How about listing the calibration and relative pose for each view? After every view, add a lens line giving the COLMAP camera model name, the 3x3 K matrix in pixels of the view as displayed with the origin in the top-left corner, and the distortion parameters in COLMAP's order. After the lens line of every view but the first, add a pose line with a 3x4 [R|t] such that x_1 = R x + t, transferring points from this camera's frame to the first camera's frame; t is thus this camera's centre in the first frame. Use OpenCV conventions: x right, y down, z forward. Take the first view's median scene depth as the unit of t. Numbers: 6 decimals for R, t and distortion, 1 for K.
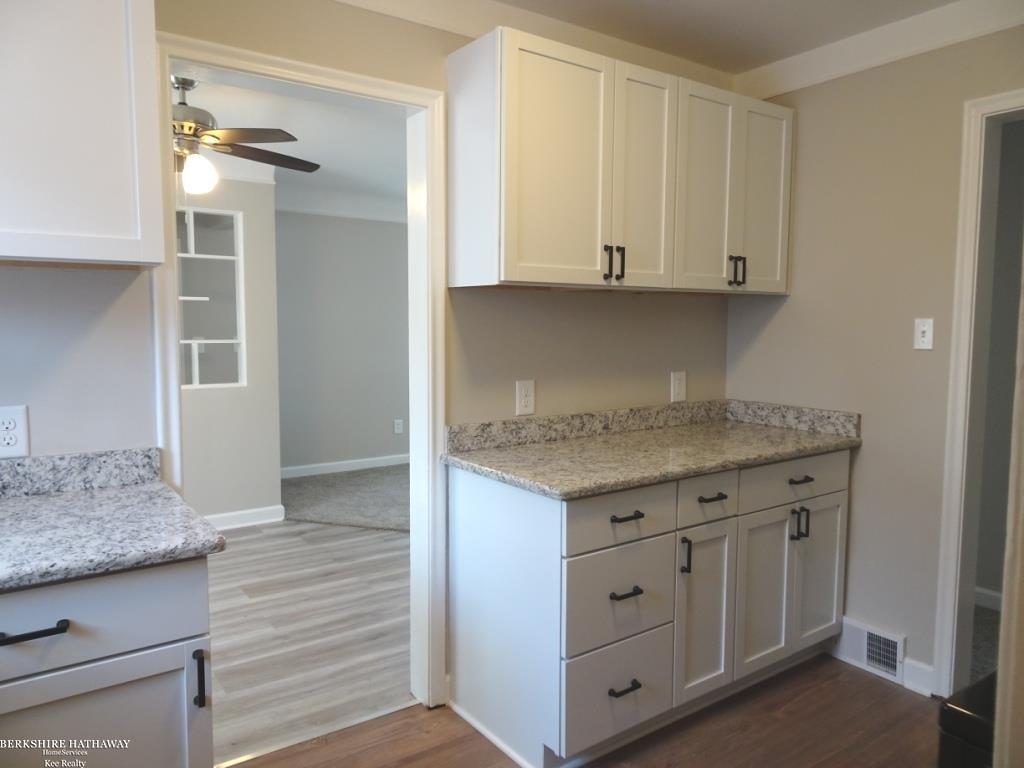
lens RADIAL K [[726.1, 0, 512.0], [0, 726.1, 384.0], [0, 0, 1]] dist [0.000030, -0.001834]
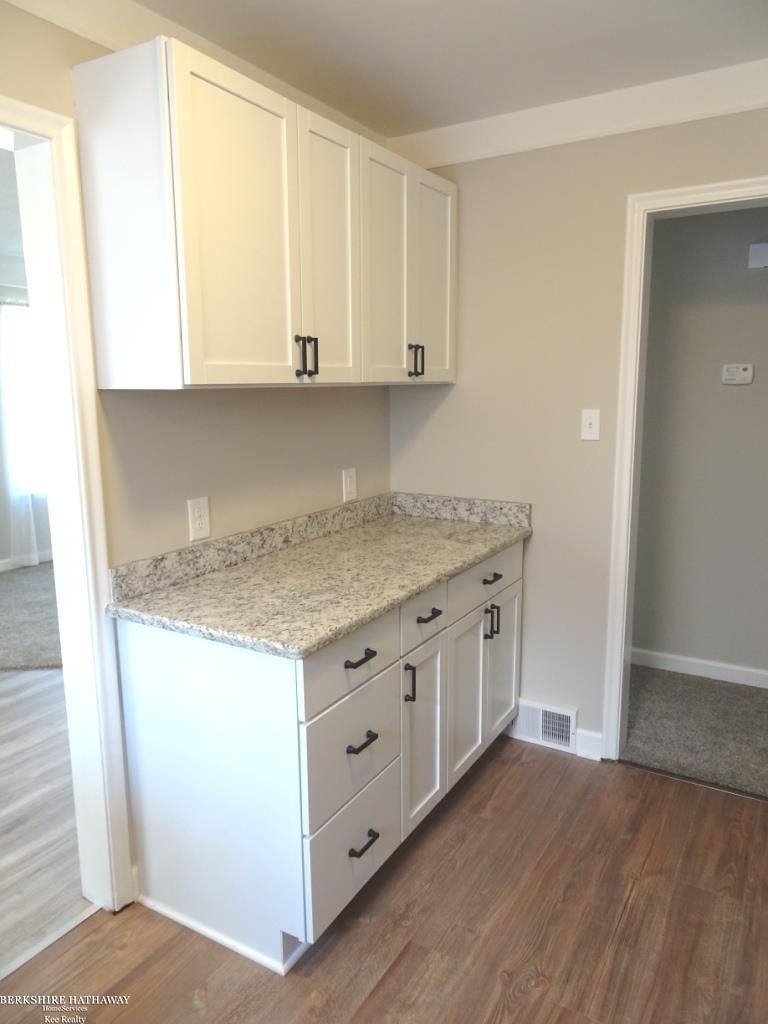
lens RADIAL K [[726.1, 0, 384.0], [0, 726.1, 512.0], [0, 0, 1]] dist [0.000030, -0.001834]
pose [[0.915191, -0.083686, 0.394237, -0.115785], [0.047365, 0.993759, 0.100995, -0.063069], [-0.400228, -0.073757, 0.913442, 0.164916]]
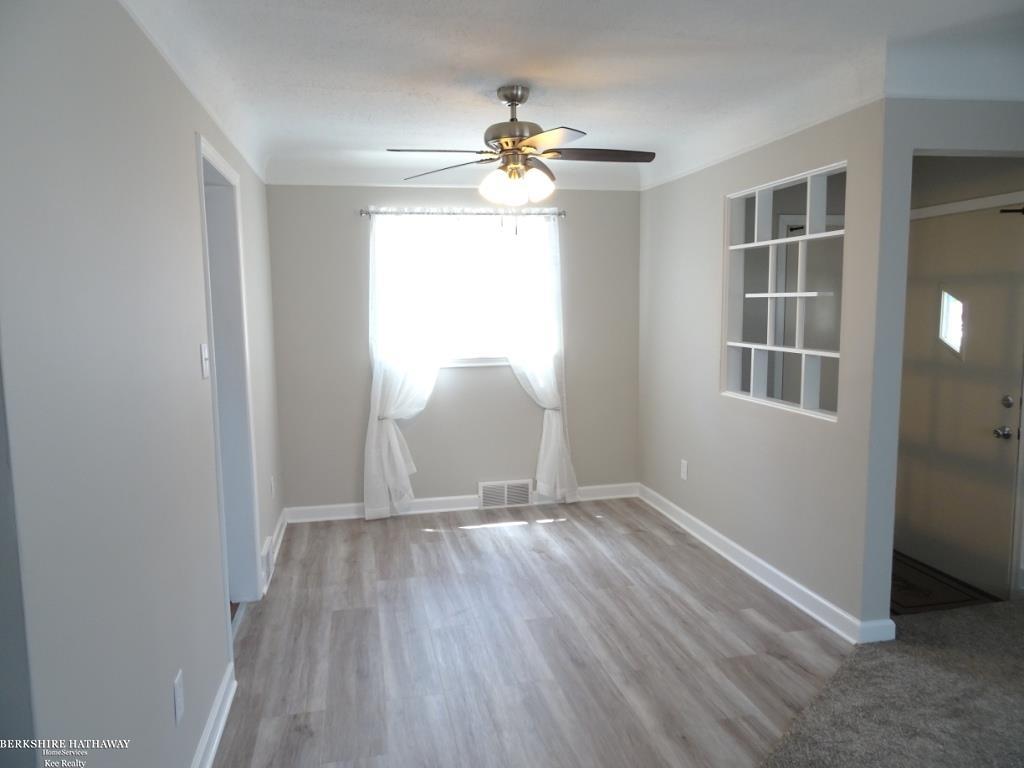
lens RADIAL K [[726.1, 0, 512.0], [0, 726.1, 384.0], [0, 0, 1]] dist [0.000030, -0.001834]
pose [[-0.395553, 0.104418, -0.912488, 0.651640], [-0.062185, 0.988192, 0.140037, -0.194841], [0.916336, 0.112135, -0.384388, 1.760390]]
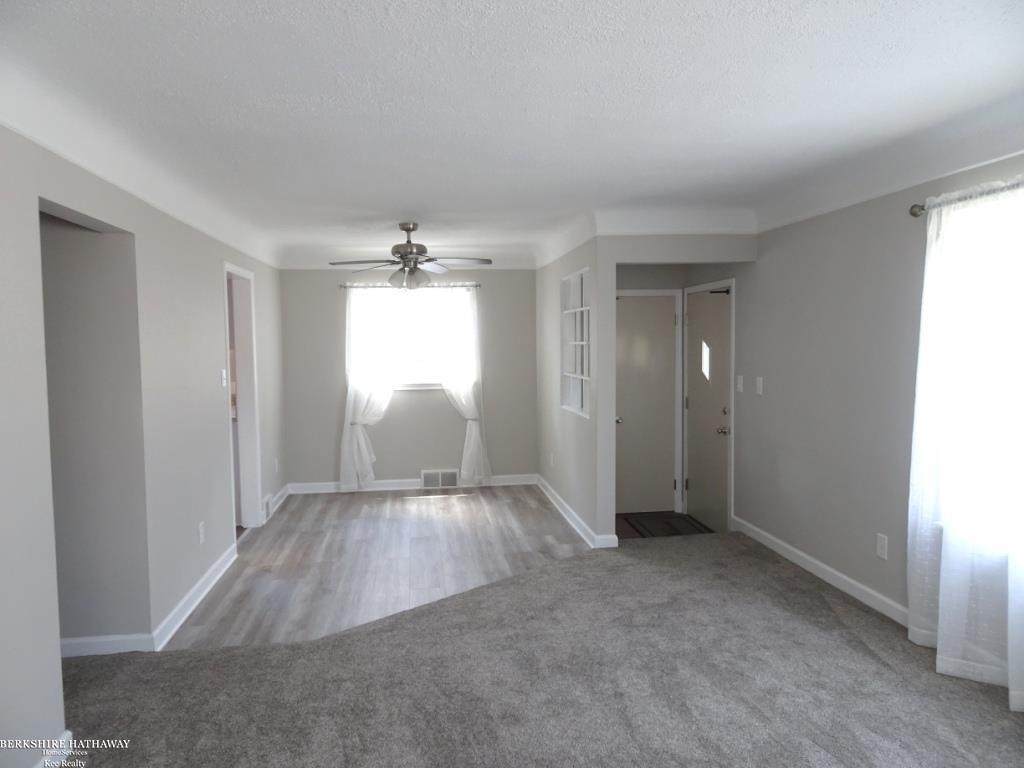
lens RADIAL K [[724.9, 0, 512.0], [0, 724.9, 384.0], [0, 0, 1]] dist [0.004560, 0.000372]
pose [[-0.462375, 0.053059, -0.885096, 1.247630], [-0.062459, 0.993779, 0.092203, -0.269027], [0.884482, 0.097915, -0.456184, 2.529945]]
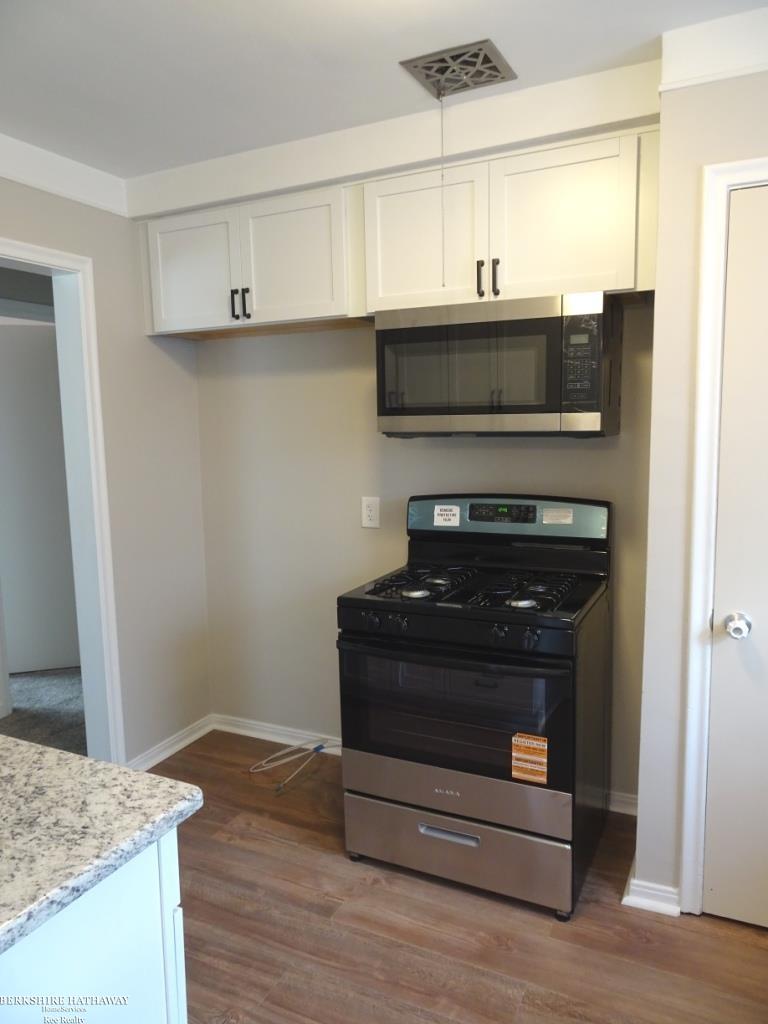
lens RADIAL K [[726.1, 0, 384.0], [0, 726.1, 512.0], [0, 0, 1]] dist [0.000030, -0.001834]
pose [[-0.478224, -0.107940, 0.871579, -0.368033], [0.089903, 0.981188, 0.170843, -0.120127], [-0.873624, 0.160059, -0.459524, 0.819718]]
